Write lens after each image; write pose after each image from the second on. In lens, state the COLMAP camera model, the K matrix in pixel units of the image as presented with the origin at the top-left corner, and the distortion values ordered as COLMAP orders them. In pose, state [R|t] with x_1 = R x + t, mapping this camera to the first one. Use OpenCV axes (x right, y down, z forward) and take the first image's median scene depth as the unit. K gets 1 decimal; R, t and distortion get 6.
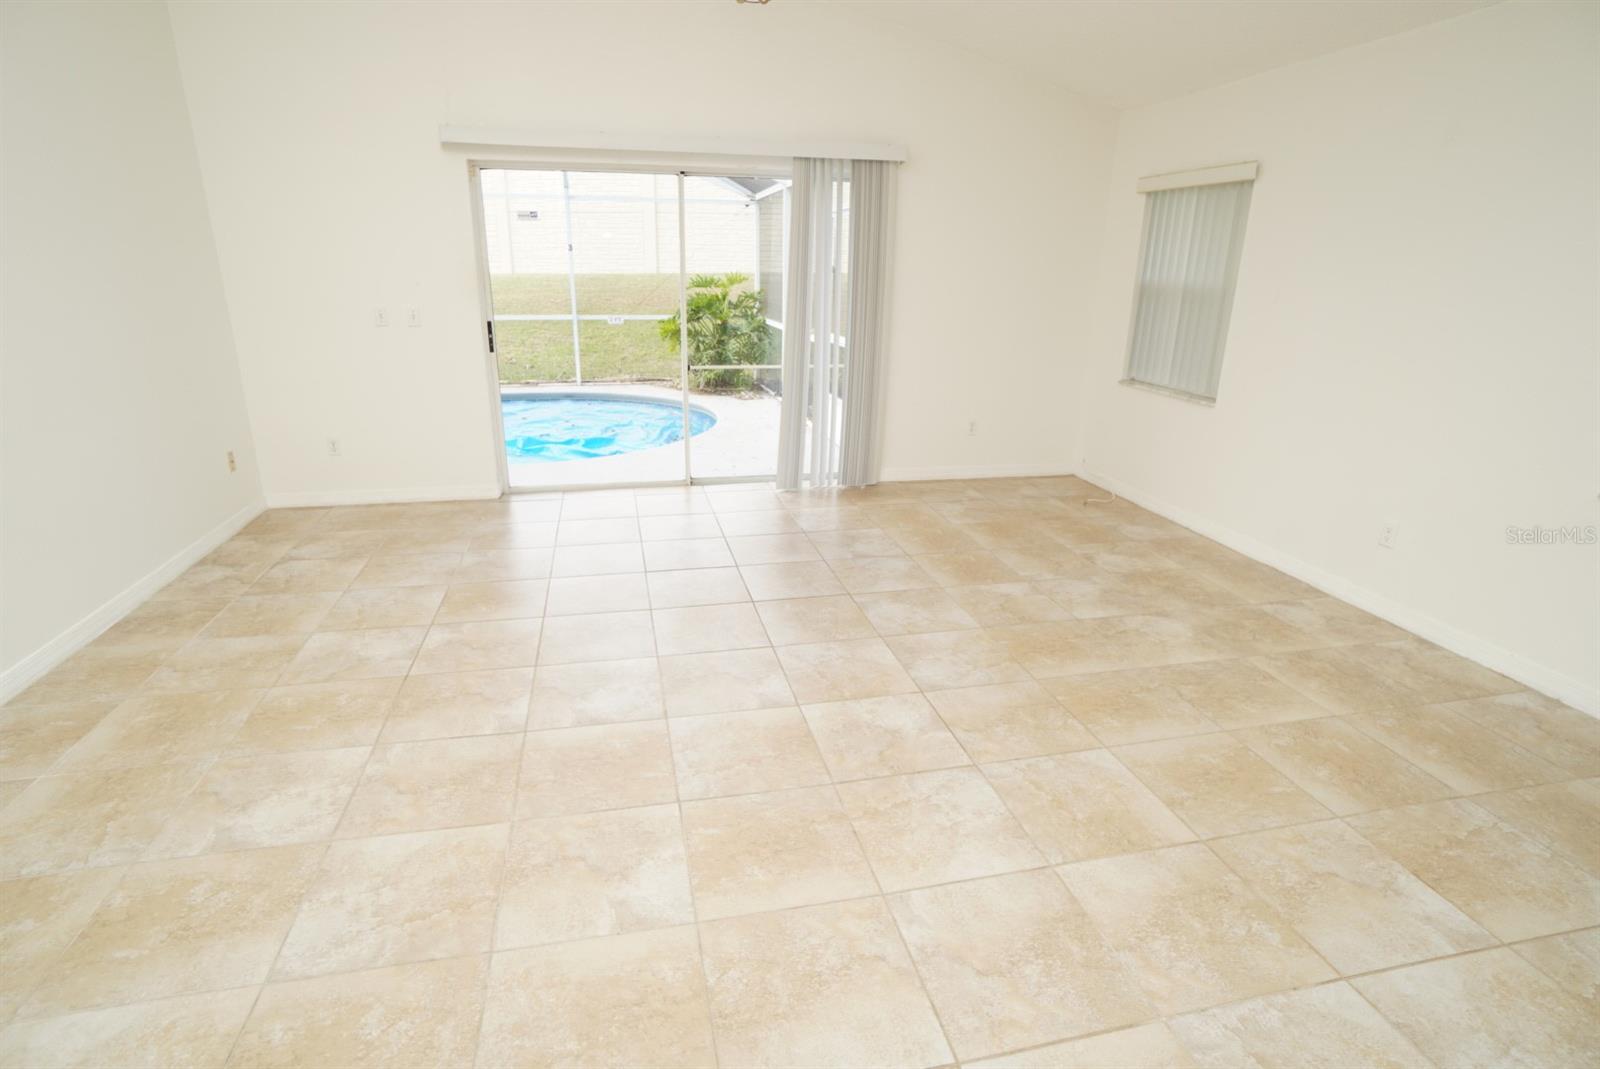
lens RADIAL K [[802.7, 0, 800.0], [0, 802.7, 534.5], [0, 0, 1]] dist [0.000516, 0.000578]
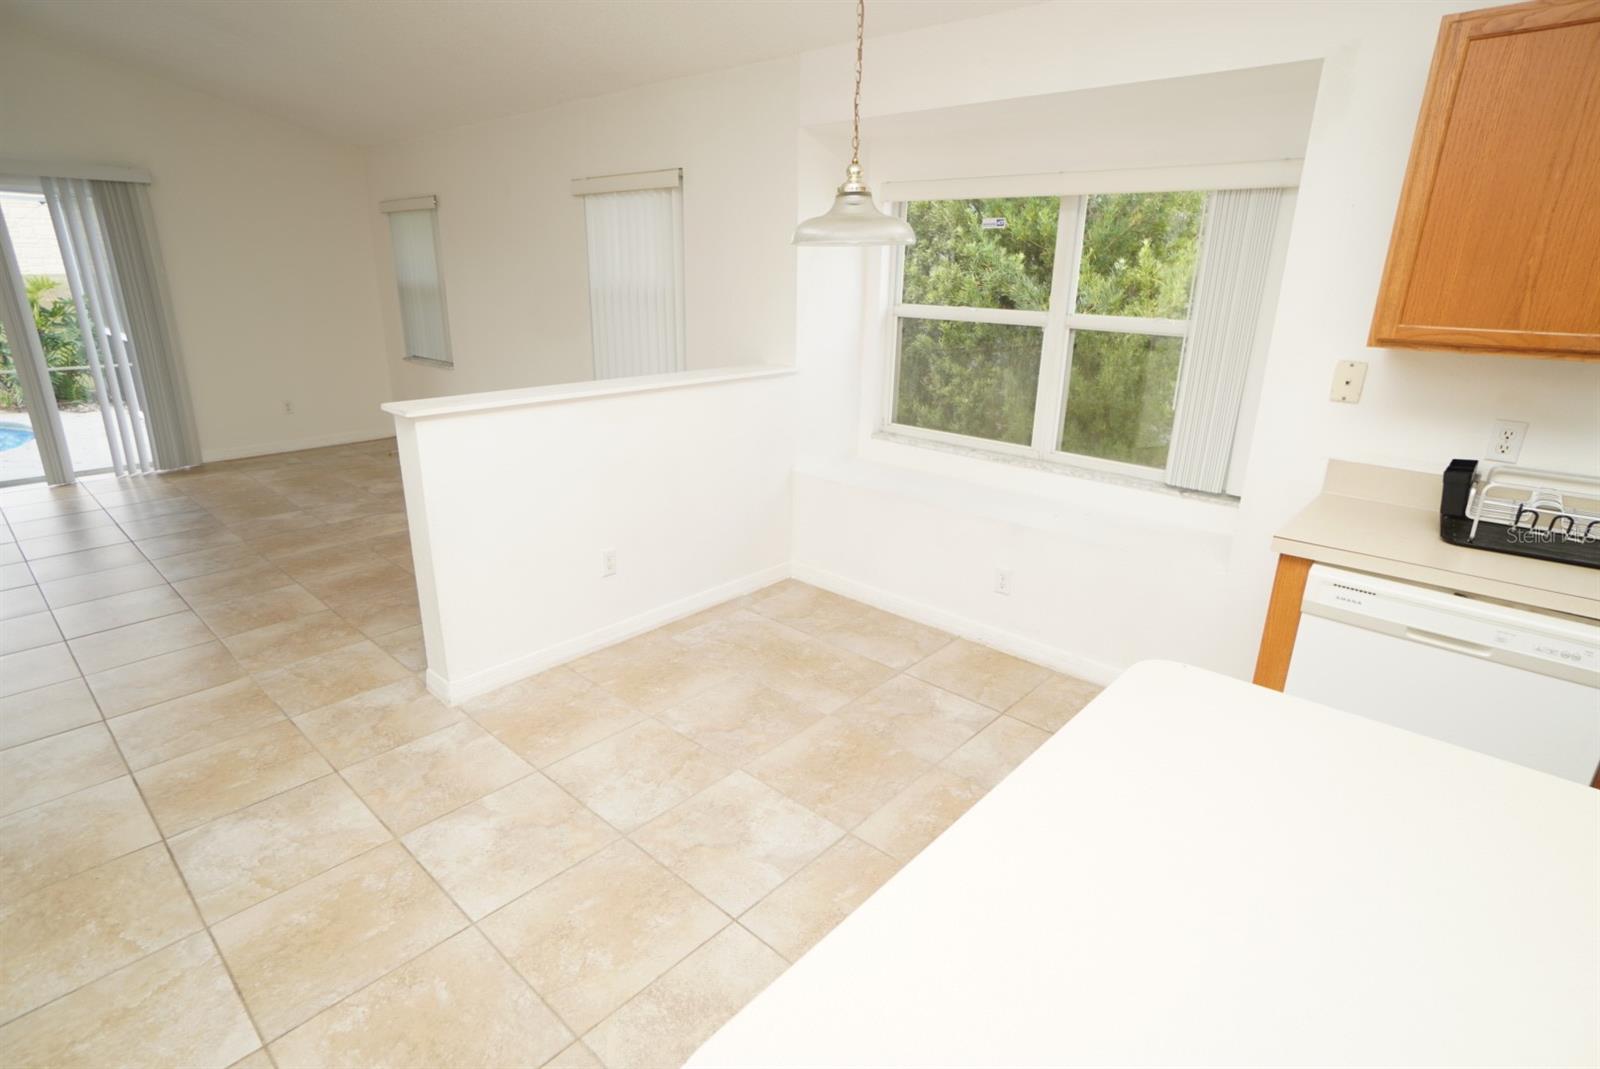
lens RADIAL K [[806.4, 0, 796.2], [0, 806.4, 533.6], [0, 0, 1]] dist [-0.052645, 0.026494]
pose [[0.822567, -0.178322, 0.539985, 0.096698], [0.176372, 0.982737, 0.055864, 0.068140], [-0.540626, 0.049286, 0.839818, -0.219863]]
